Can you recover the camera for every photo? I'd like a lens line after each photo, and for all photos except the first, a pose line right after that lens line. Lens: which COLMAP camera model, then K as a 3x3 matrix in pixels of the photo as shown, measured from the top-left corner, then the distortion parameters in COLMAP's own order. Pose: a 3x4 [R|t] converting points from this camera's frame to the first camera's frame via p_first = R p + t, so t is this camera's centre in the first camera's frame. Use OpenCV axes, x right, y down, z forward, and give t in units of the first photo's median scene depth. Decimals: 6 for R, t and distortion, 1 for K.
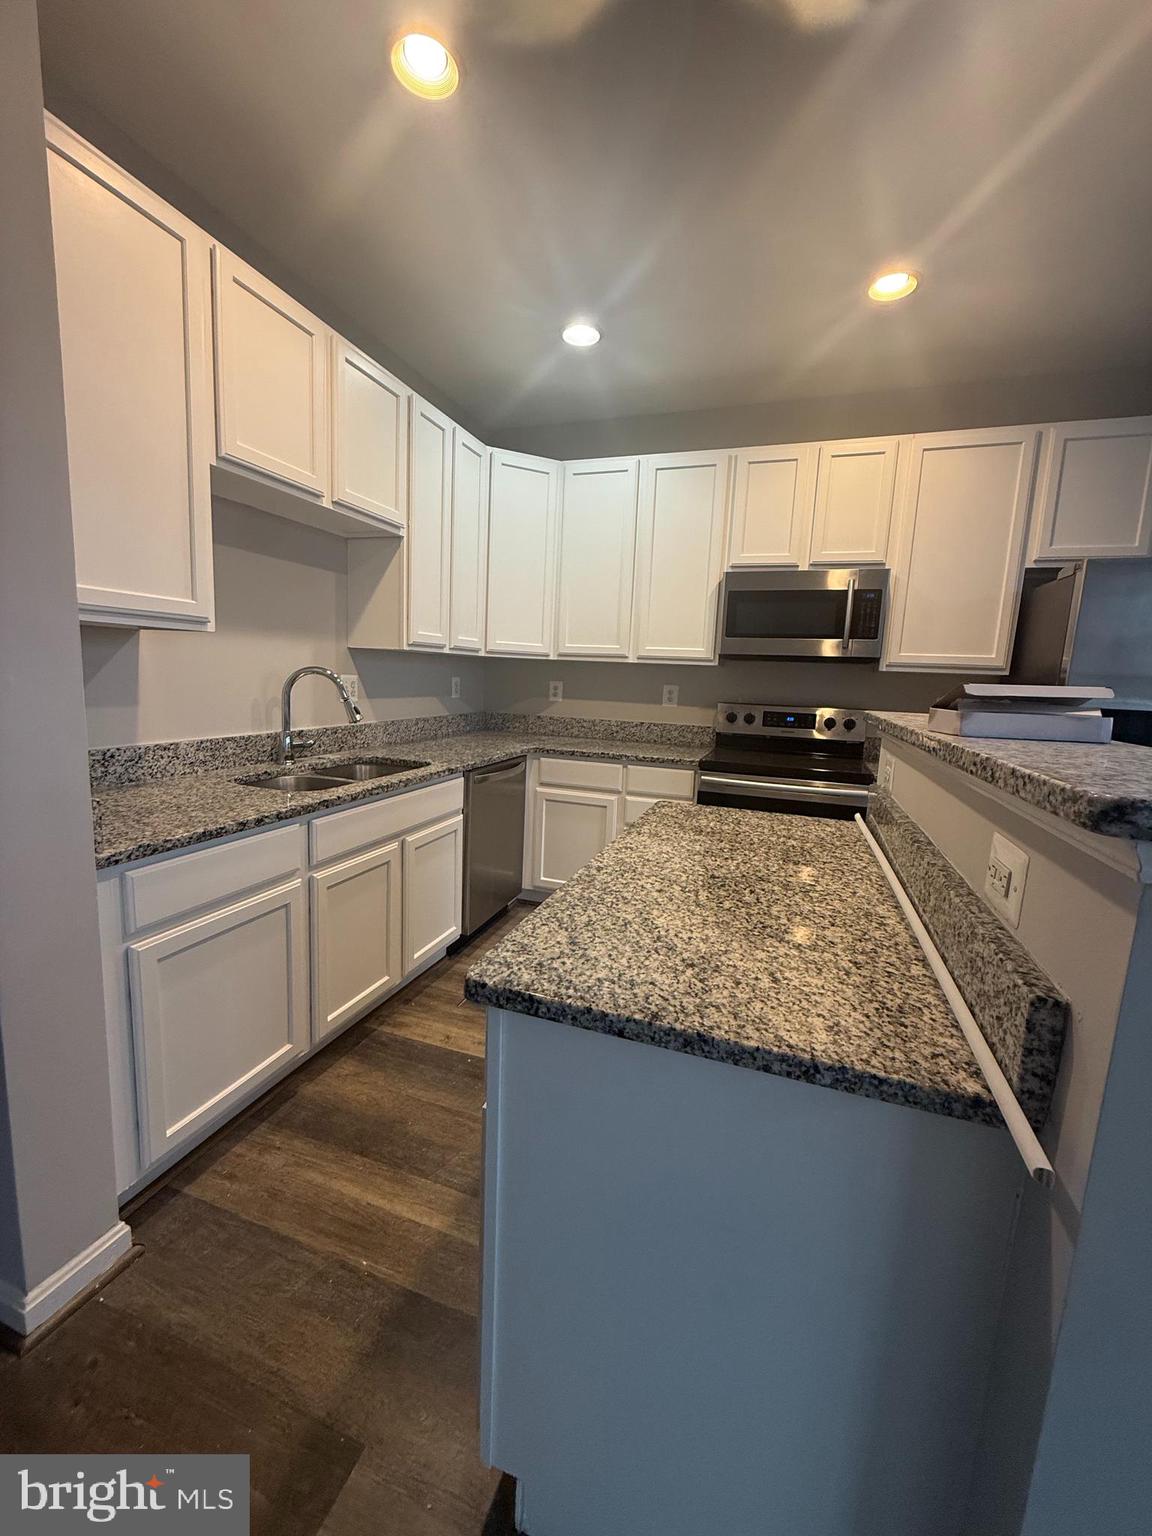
lens RADIAL K [[611.4, 0, 576.6], [0, 611.4, 762.9], [0, 0, 1]] dist [-0.000095, 0.000207]
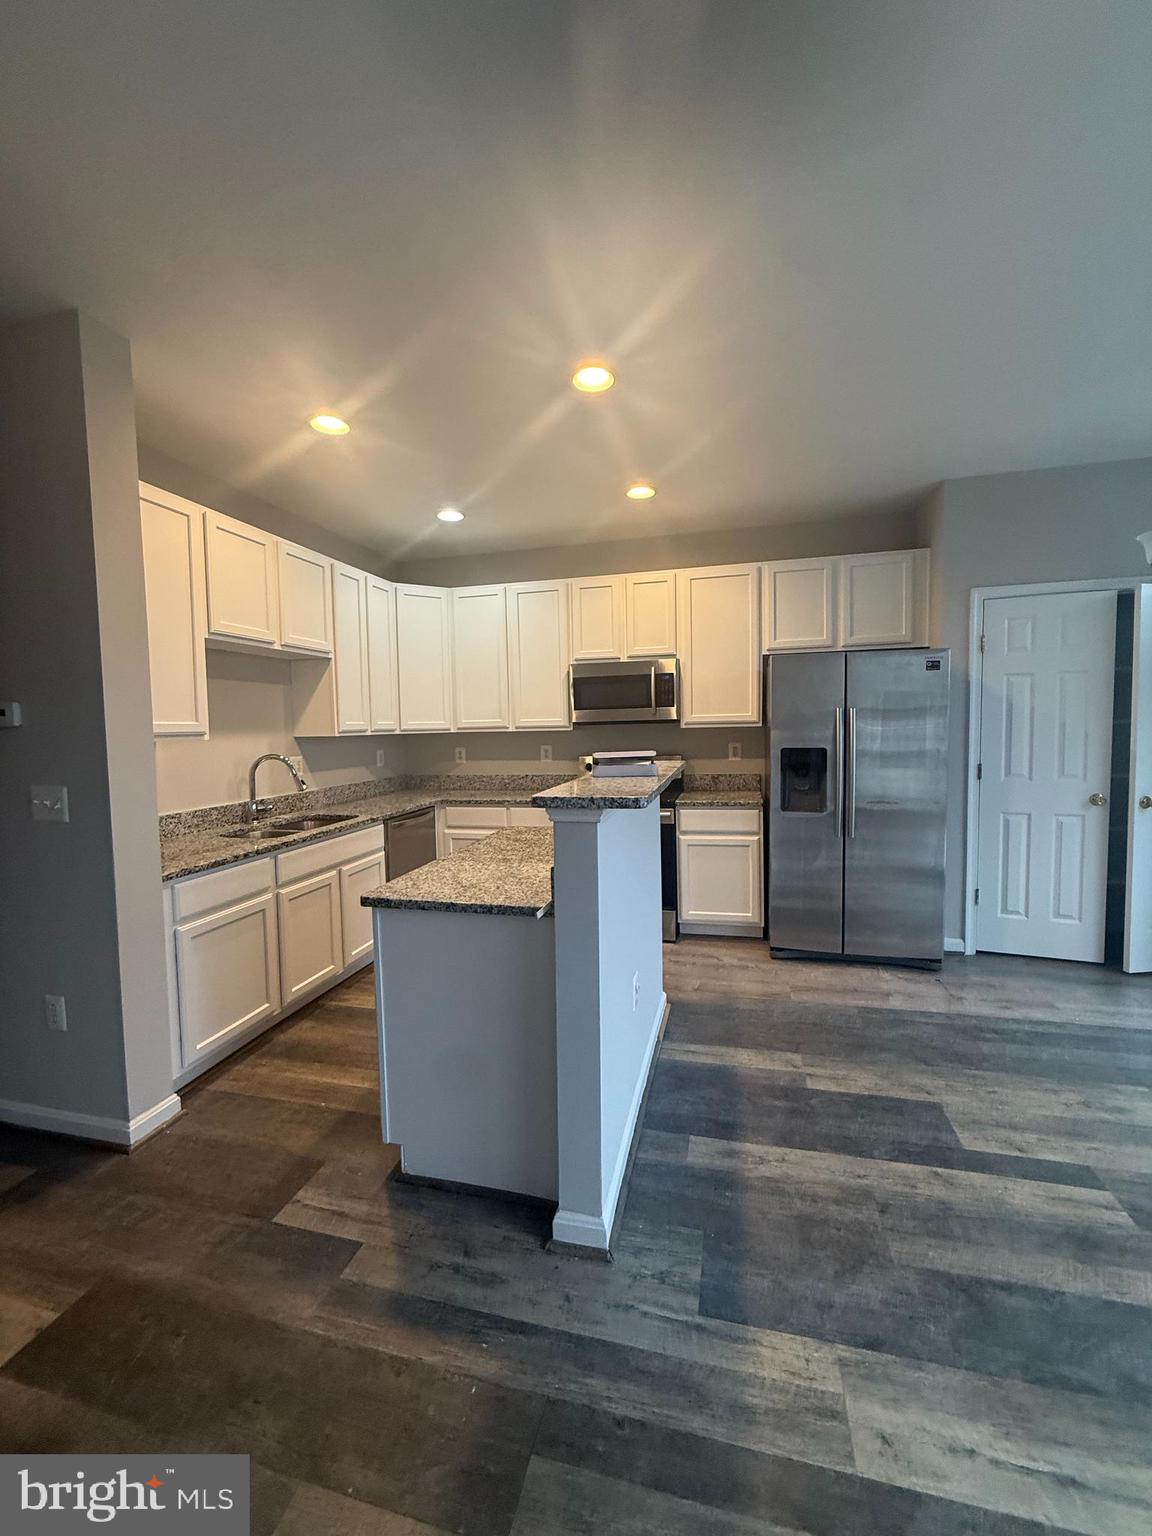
lens RADIAL K [[611.0, 0, 576.7], [0, 611.0, 761.9], [0, 0, 1]] dist [-0.000599, 0.000301]
pose [[0.993944, -0.068625, 0.085827, 0.146736], [0.075562, 0.993897, -0.080374, 0.027948], [-0.079788, 0.086372, 0.993063, -0.442329]]
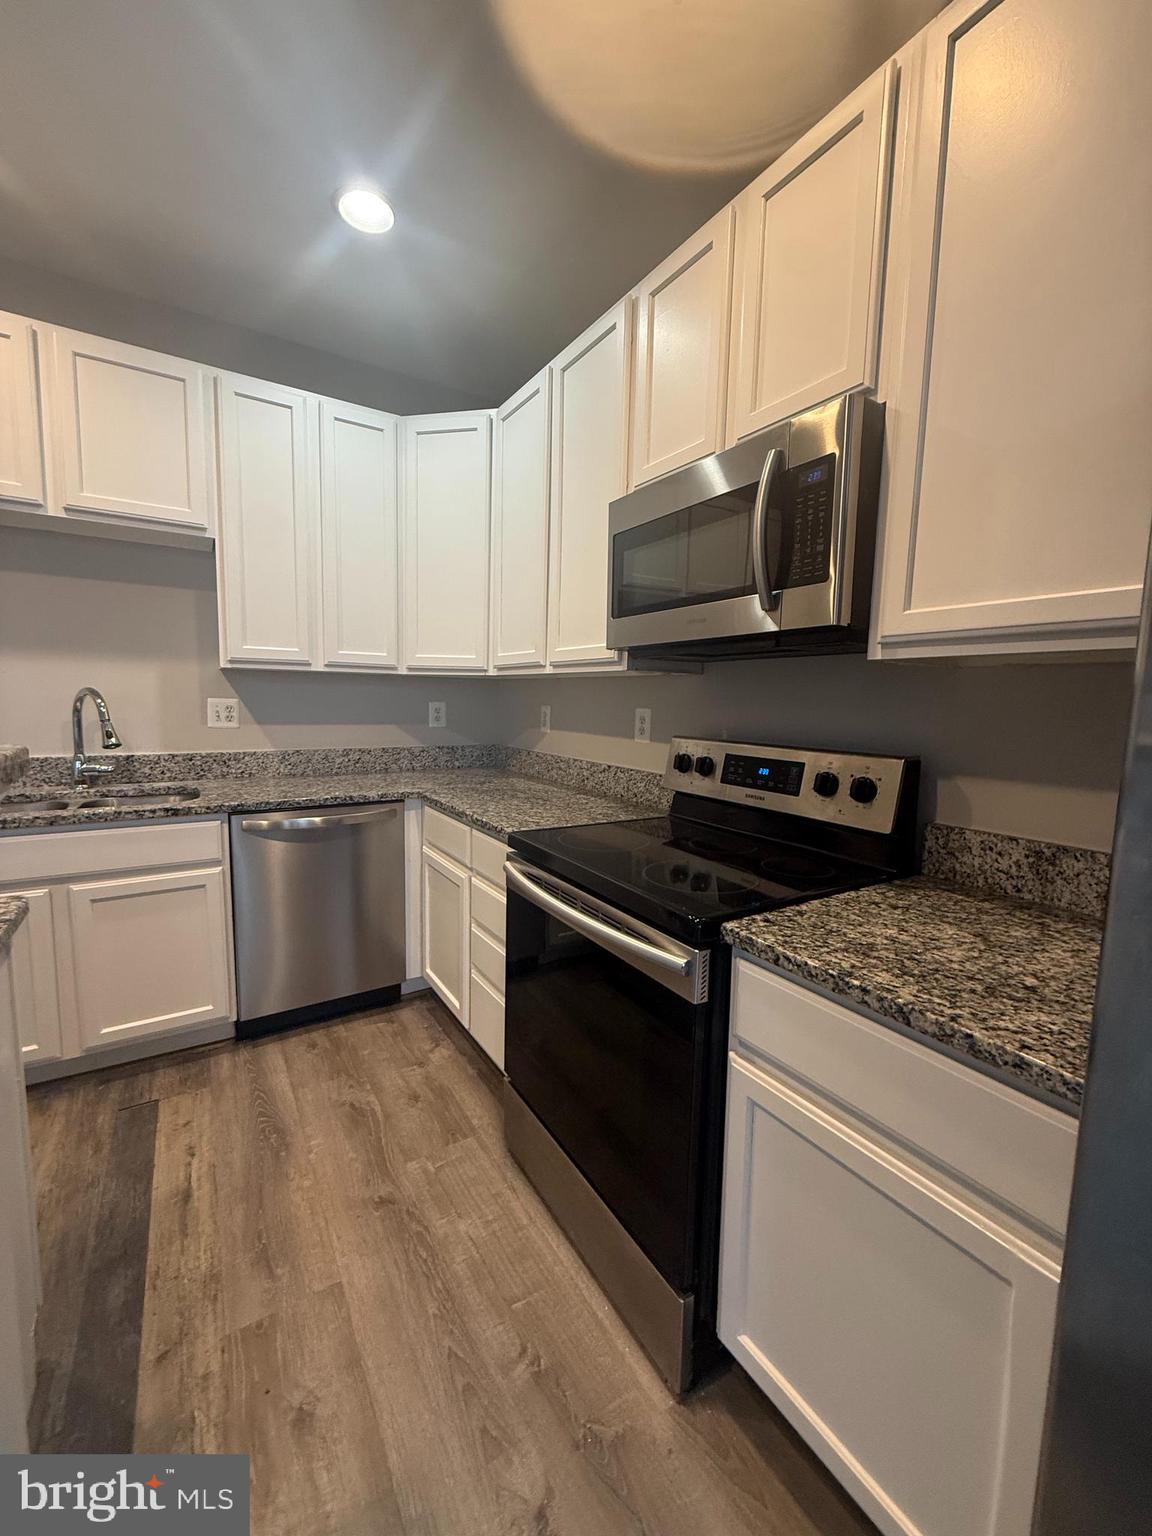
lens RADIAL K [[611.0, 0, 576.7], [0, 611.0, 761.9], [0, 0, 1]] dist [-0.000599, 0.000301]
pose [[0.786610, 0.041079, -0.616082, 0.684317], [-0.078732, 0.996313, -0.034094, -0.064479], [0.612410, 0.075324, 0.786944, 0.663946]]
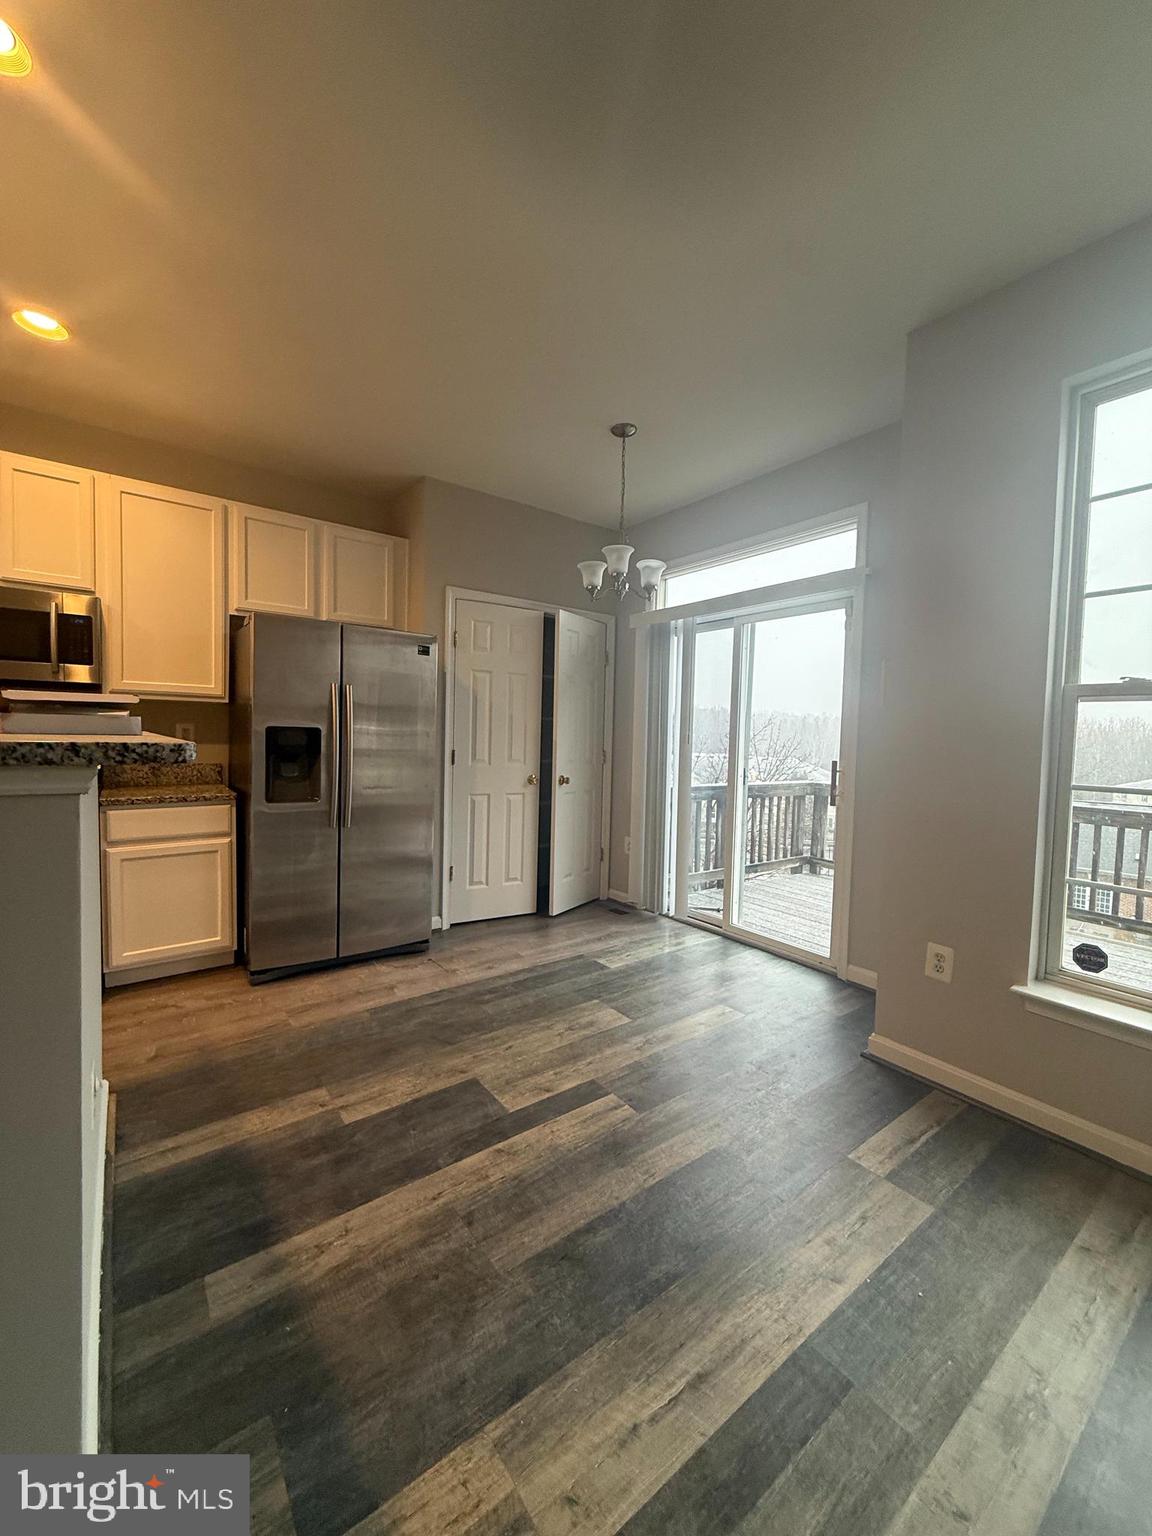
lens RADIAL K [[611.0, 0, 576.7], [0, 611.0, 761.9], [0, 0, 1]] dist [-0.000599, 0.000301]
pose [[0.550989, -0.065286, 0.831955, 0.094121], [0.117934, 0.993021, -0.000180, 0.054700], [-0.826137, 0.098215, 0.554843, -0.220069]]
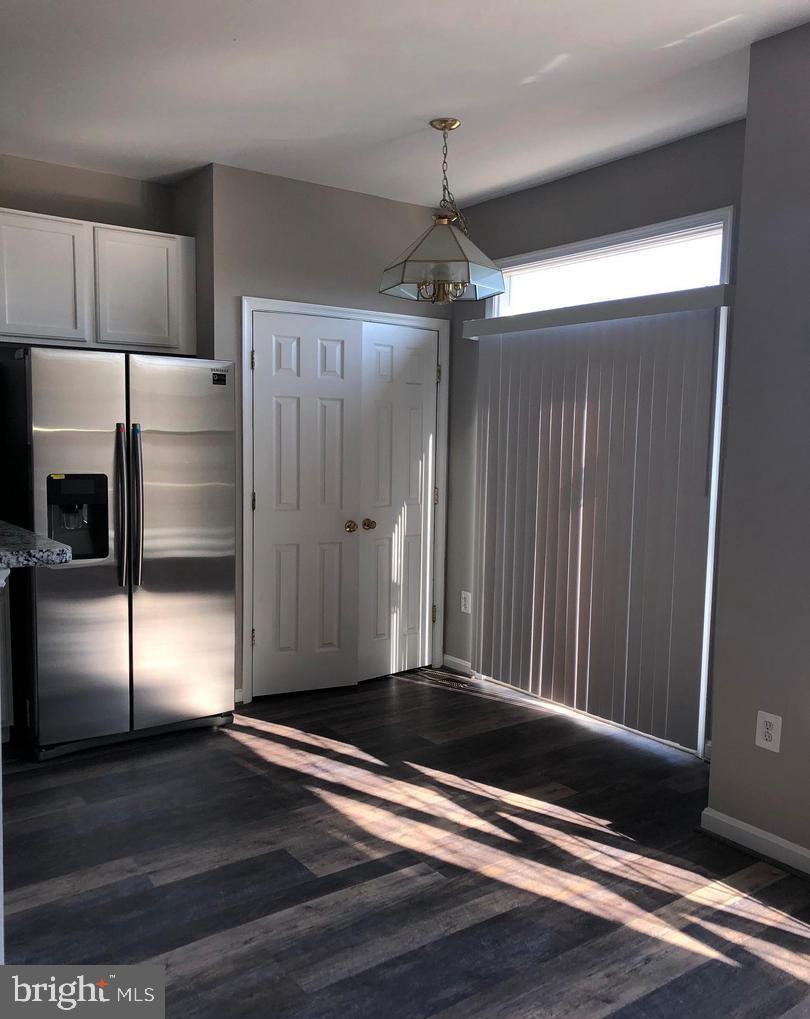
lens RADIAL K [[891.4, 0, 410.7], [0, 891.4, 512.3], [0, 0, 1]] dist [0.013842, 0.010626]
pose [[0.565249, -0.103984, 0.818341, -0.148790], [0.124342, 0.991429, 0.040091, -0.002625], [-0.815495, 0.079092, 0.573334, -0.456523]]
